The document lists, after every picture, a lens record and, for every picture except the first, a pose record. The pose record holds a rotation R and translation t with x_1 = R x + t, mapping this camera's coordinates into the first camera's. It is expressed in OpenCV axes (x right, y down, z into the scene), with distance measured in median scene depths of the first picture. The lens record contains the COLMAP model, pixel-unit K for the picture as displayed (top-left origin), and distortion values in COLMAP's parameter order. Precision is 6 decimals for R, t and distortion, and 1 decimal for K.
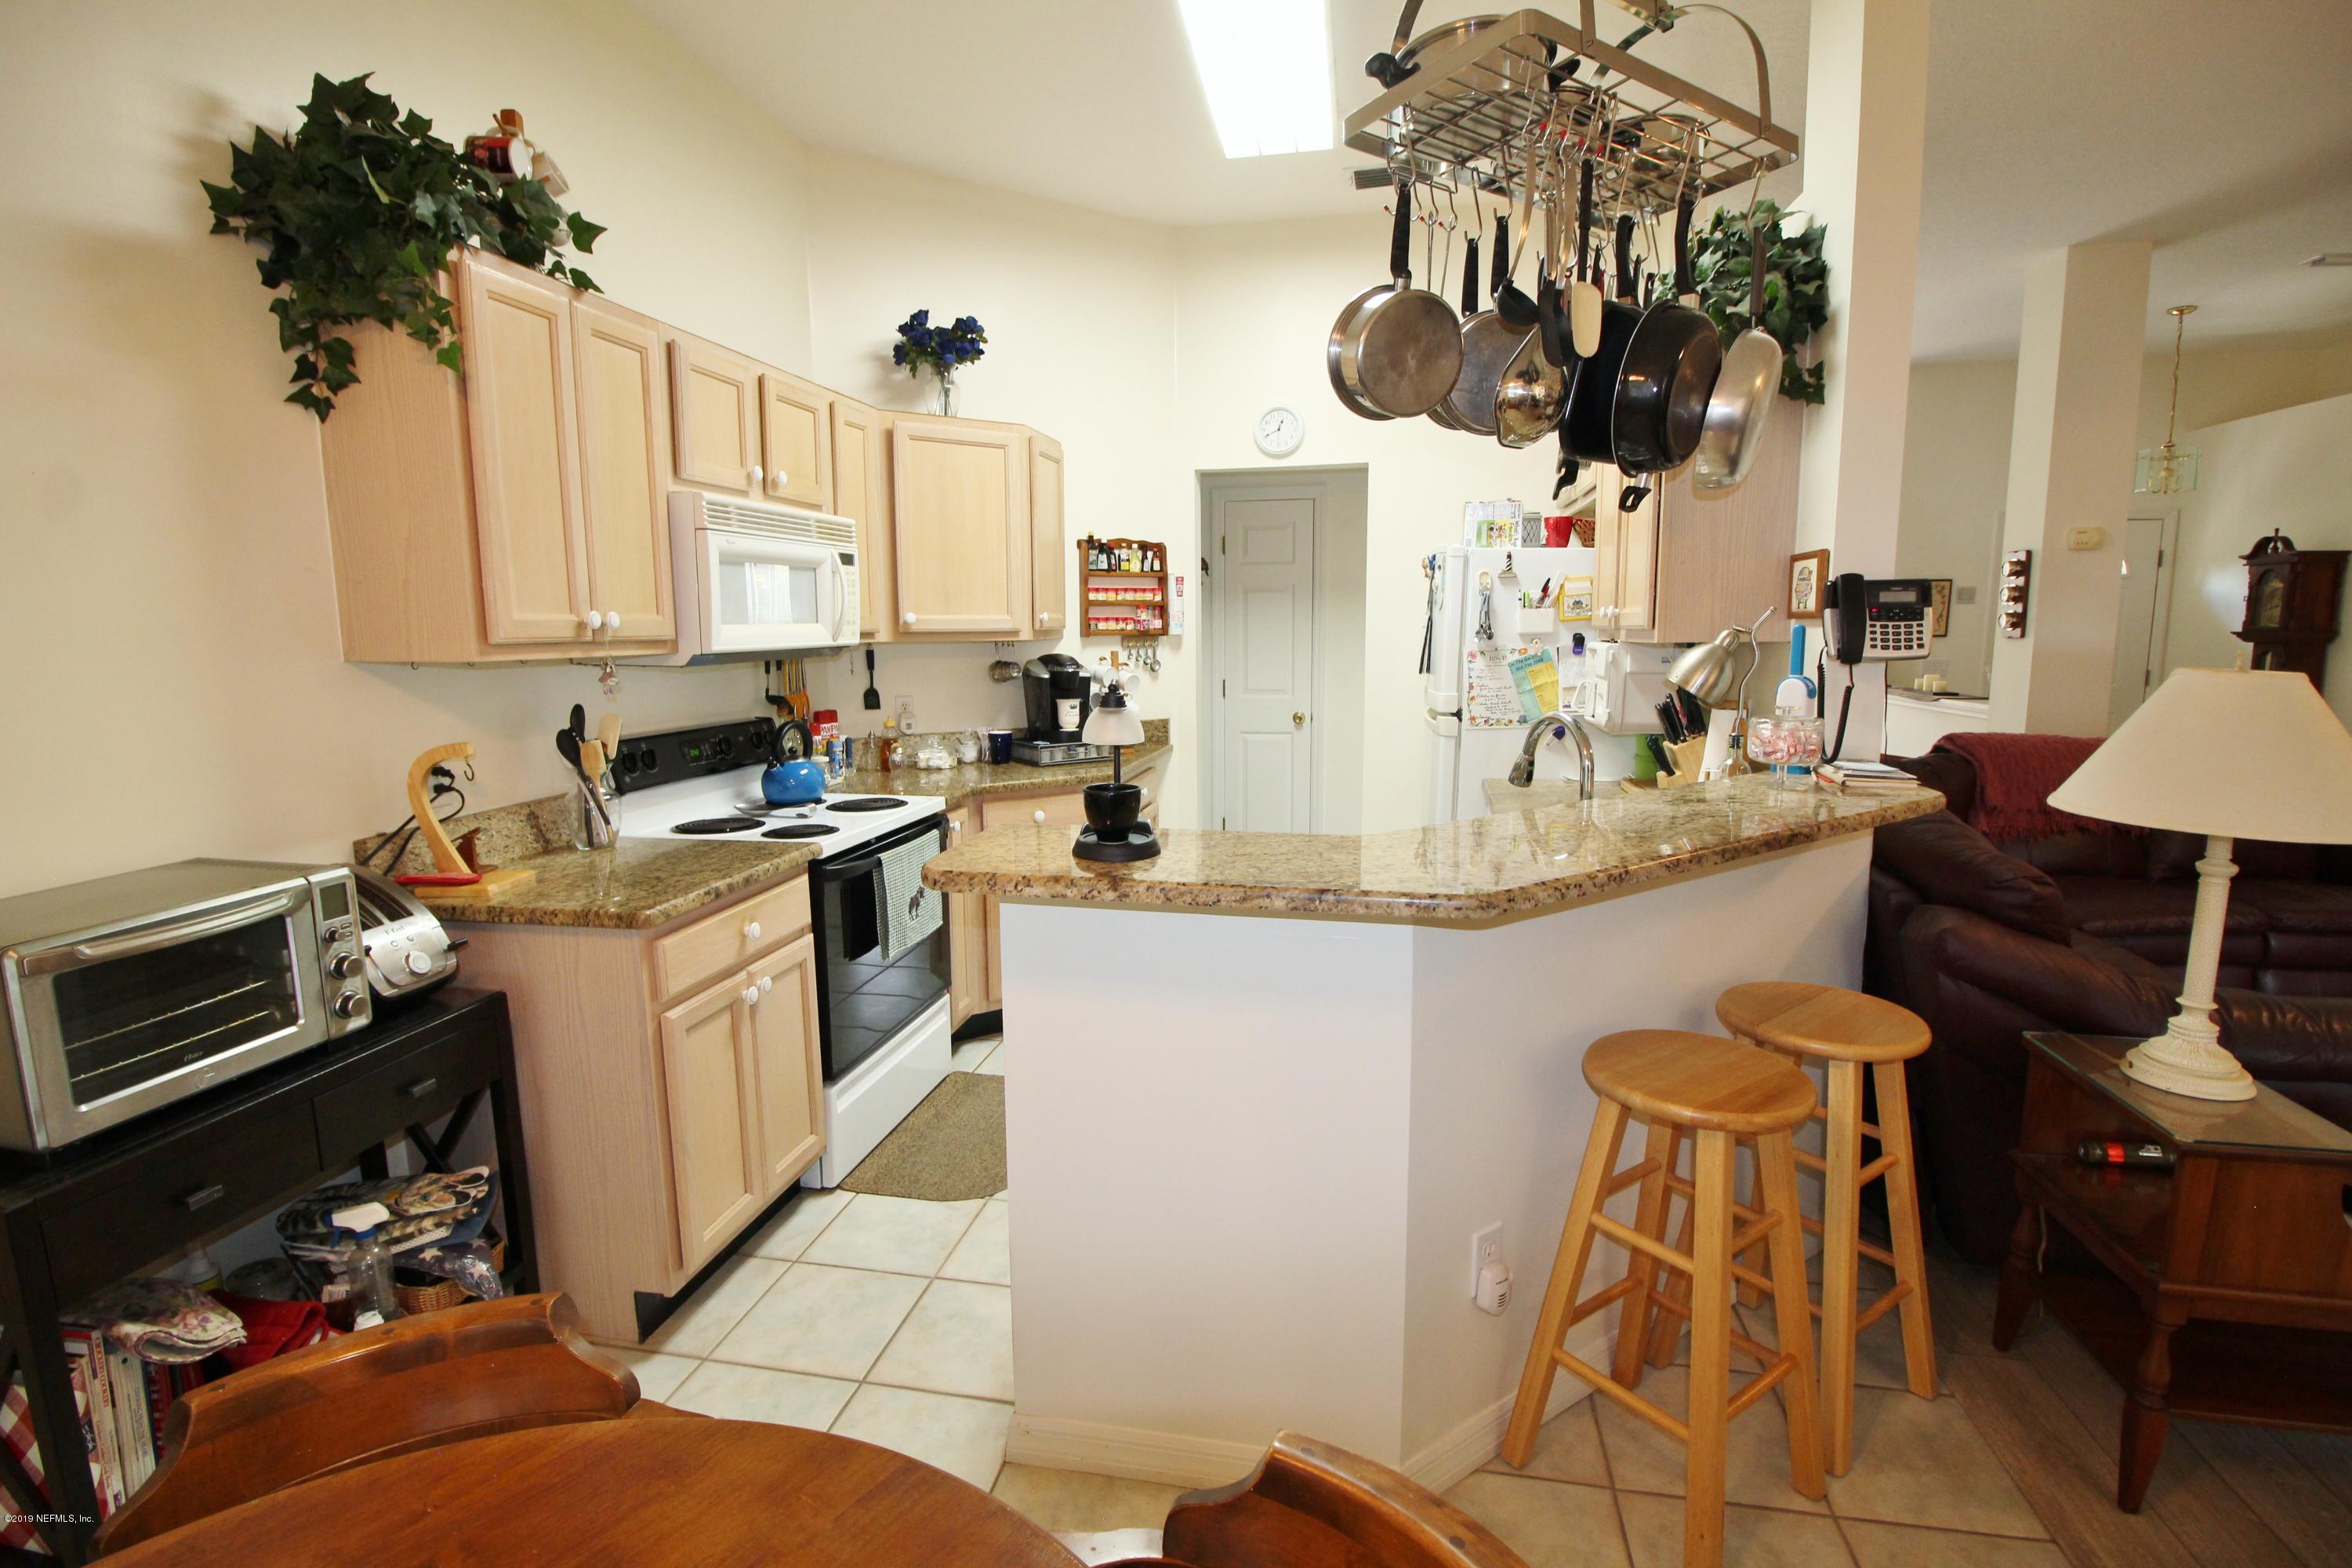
lens RADIAL K [[1098.2, 0, 1160.4], [0, 1098.2, 769.4], [0, 0, 1]] dist [-0.003628, -0.010189]
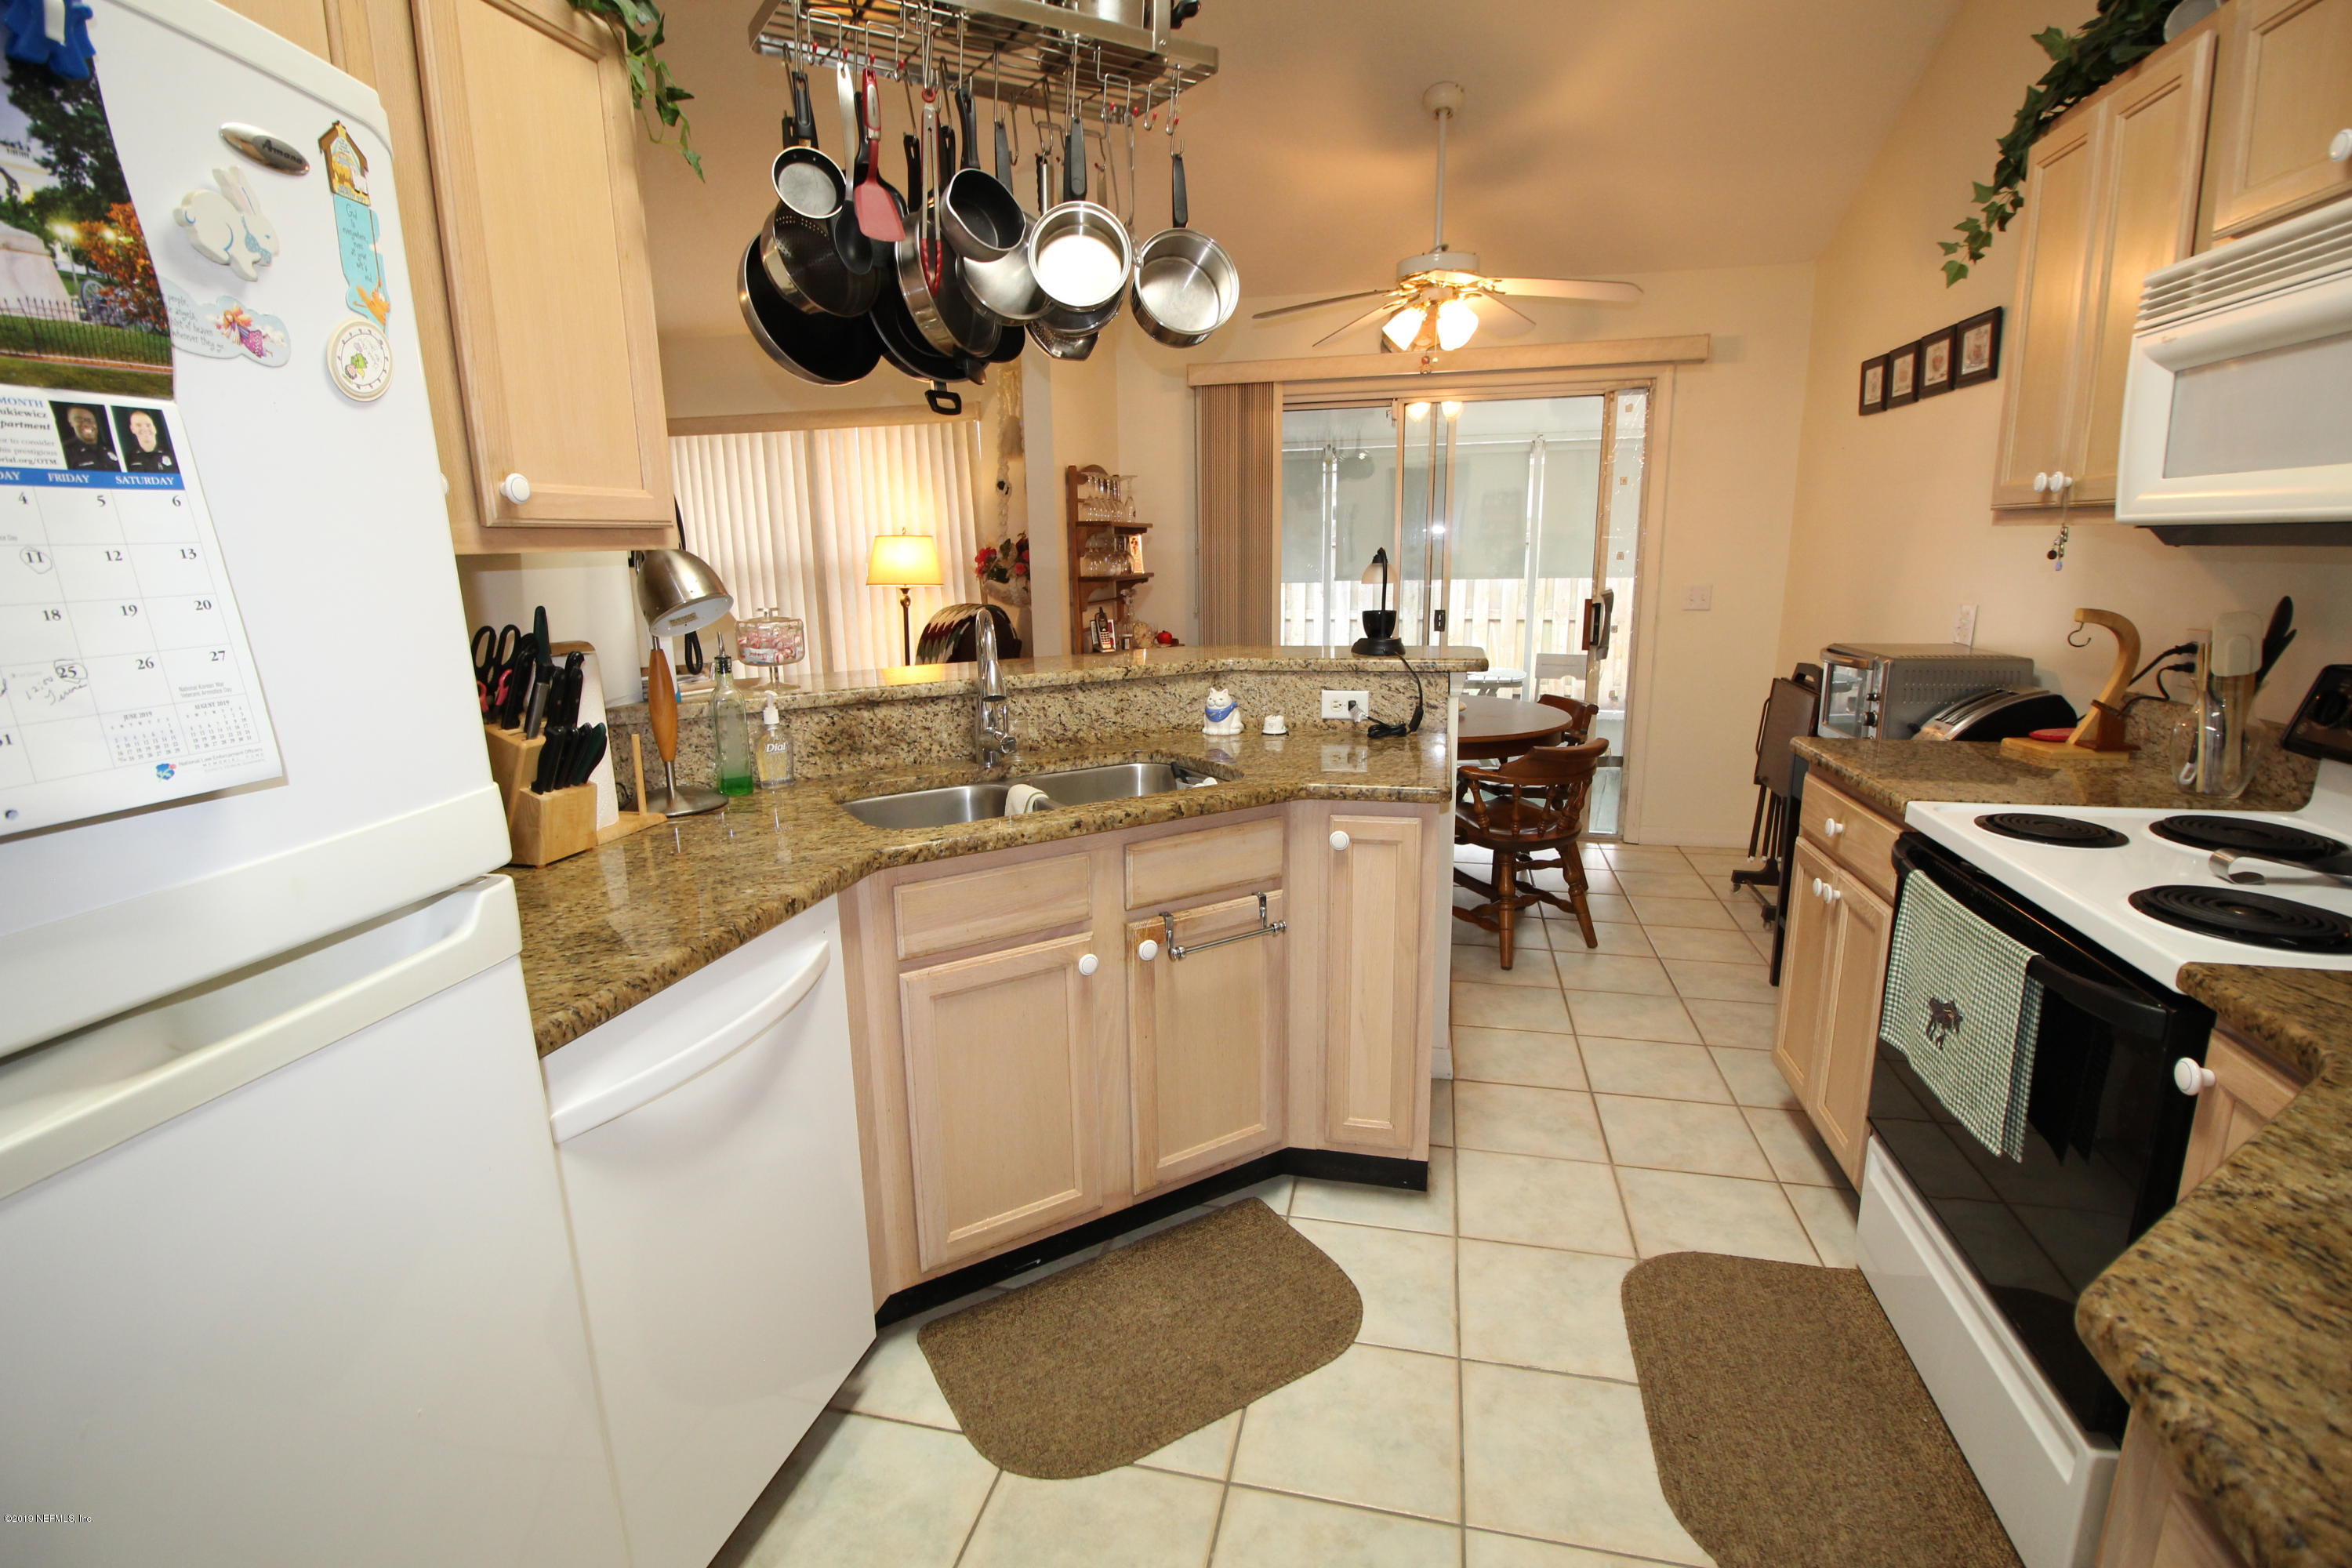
lens RADIAL K [[1098.2, 0, 1165.7], [0, 1098.2, 778.5], [0, 0, 1]] dist [-0.003628, -0.010189]
pose [[-0.999086, 0.020430, 0.037535, 0.143327], [0.031874, 0.941298, 0.336069, -0.200941], [-0.028466, 0.336958, -0.941089, 1.687062]]
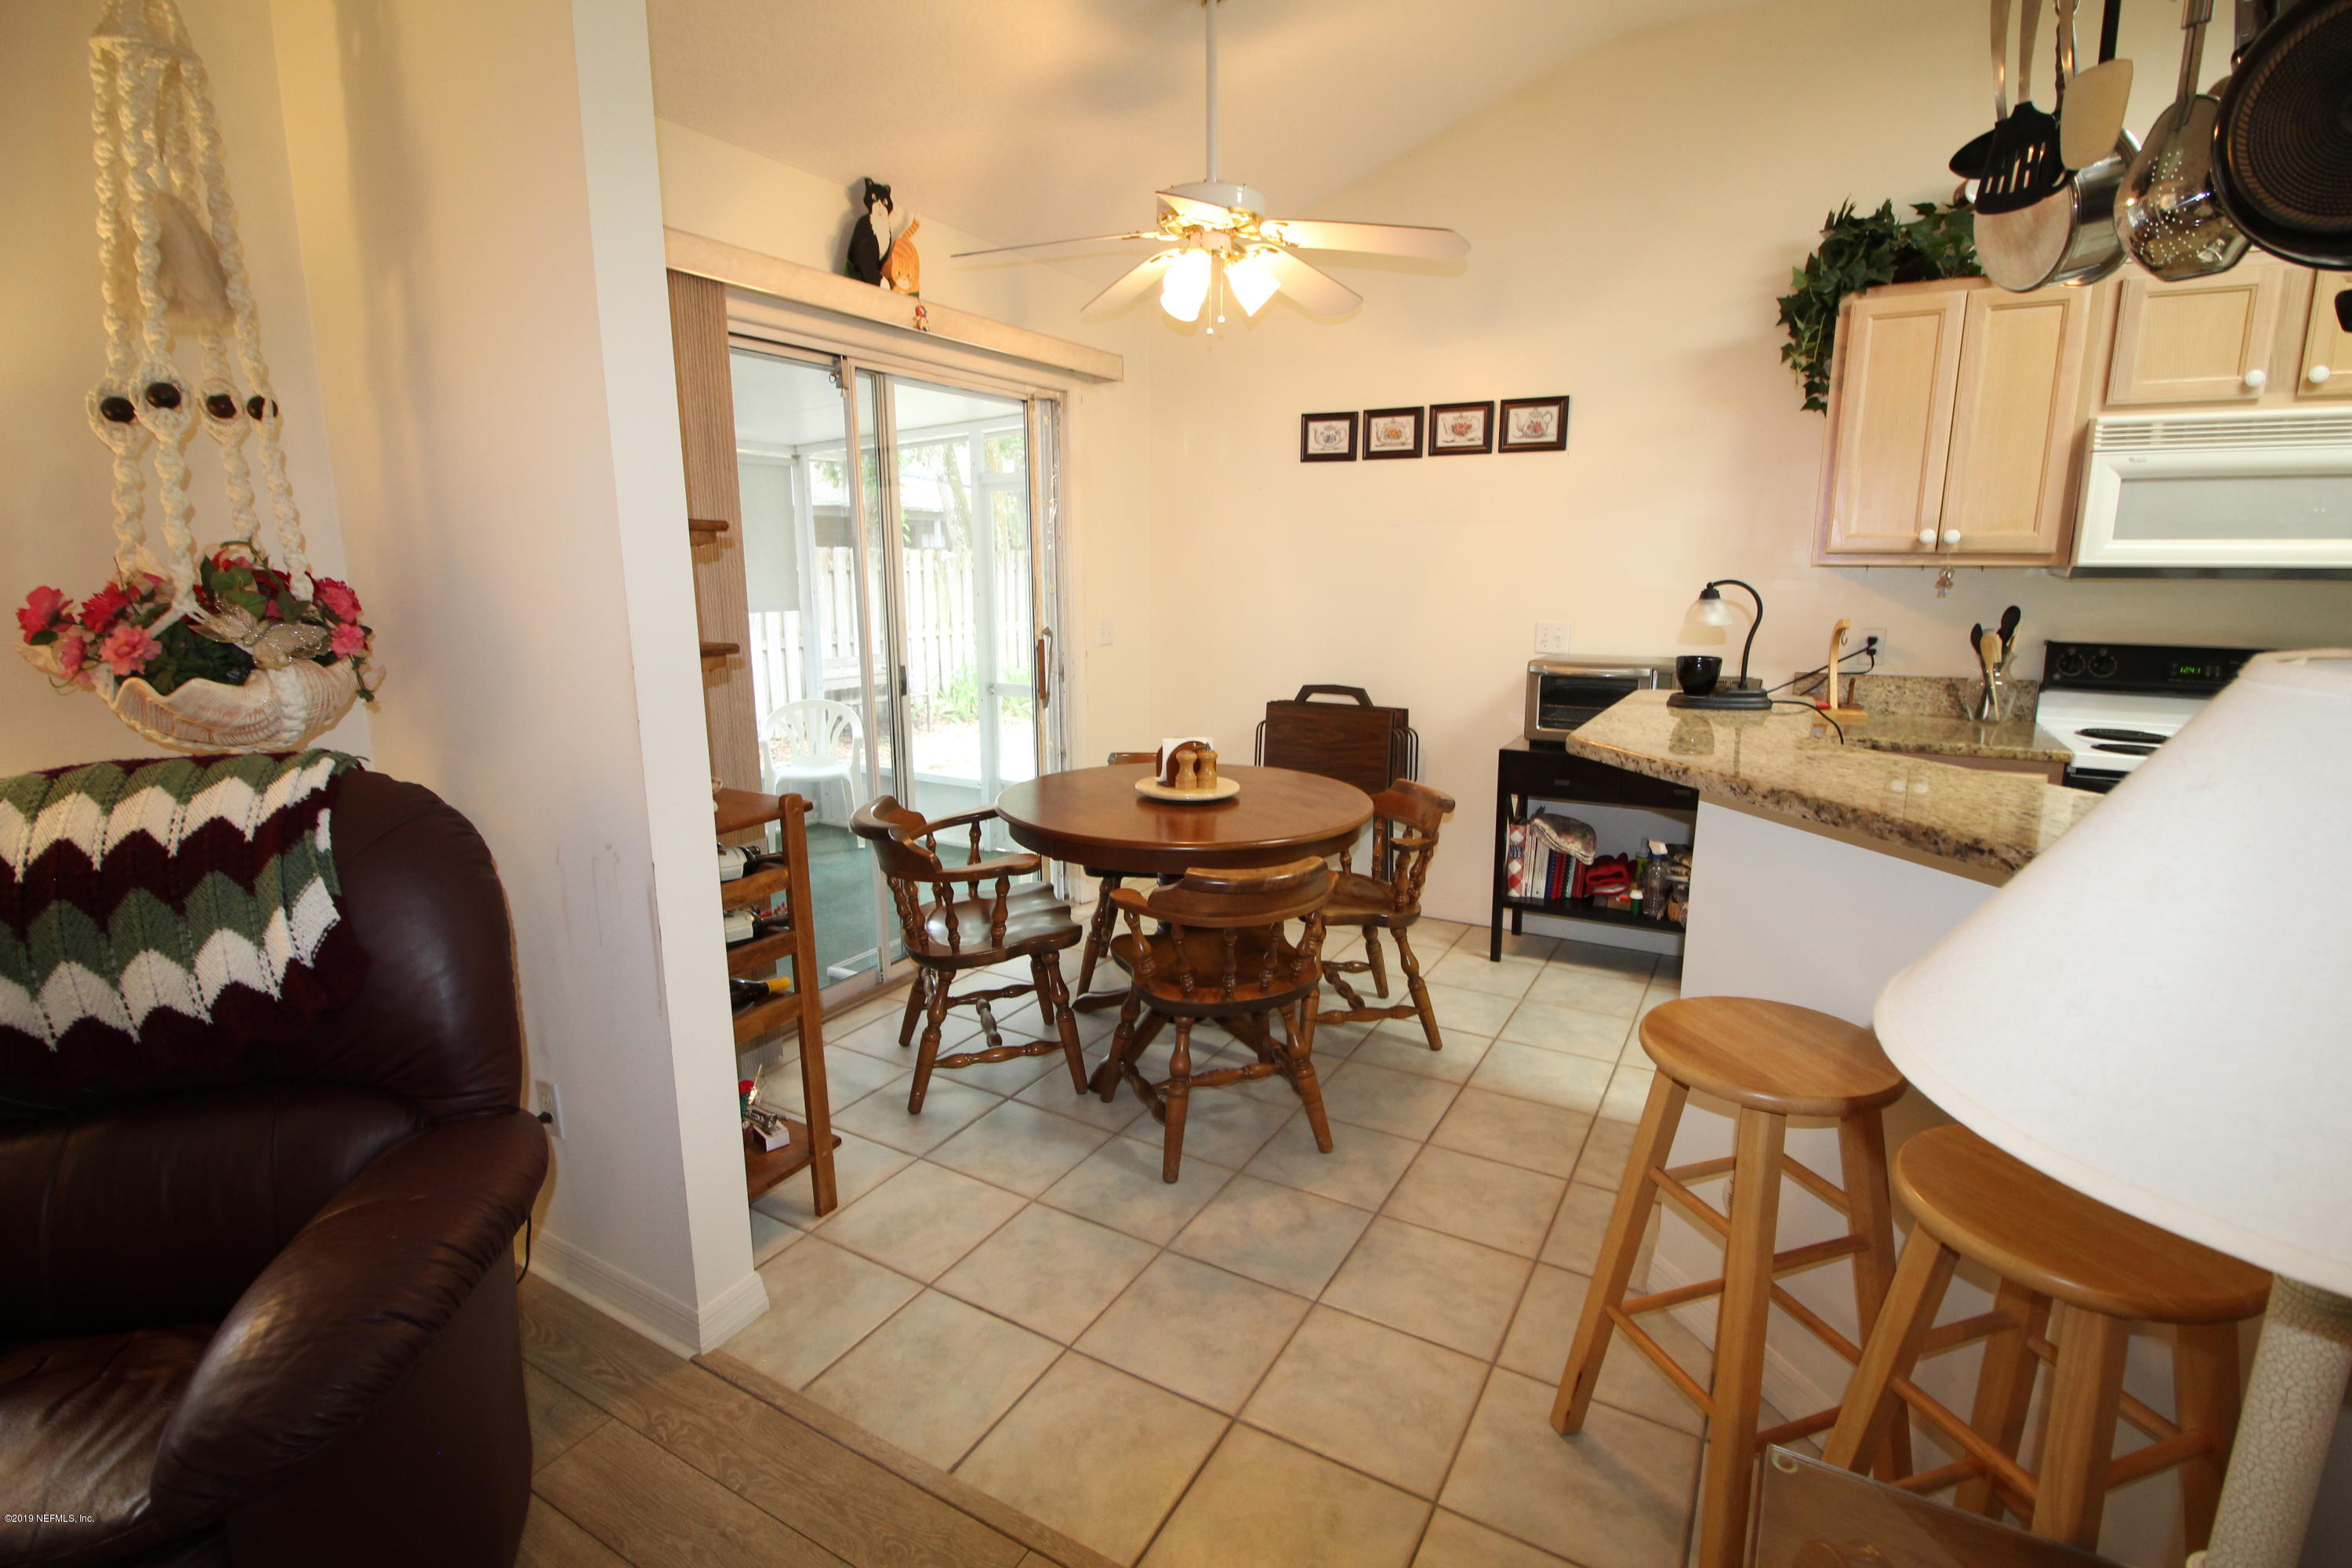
lens RADIAL K [[1098.2, 0, 1160.7], [0, 1098.2, 773.3], [0, 0, 1]] dist [-0.003628, -0.010189]
pose [[-0.322130, 0.193603, -0.926688, 0.935135], [-0.120512, 0.962516, 0.242980, -0.061430], [0.938994, 0.189948, -0.286724, 0.491492]]
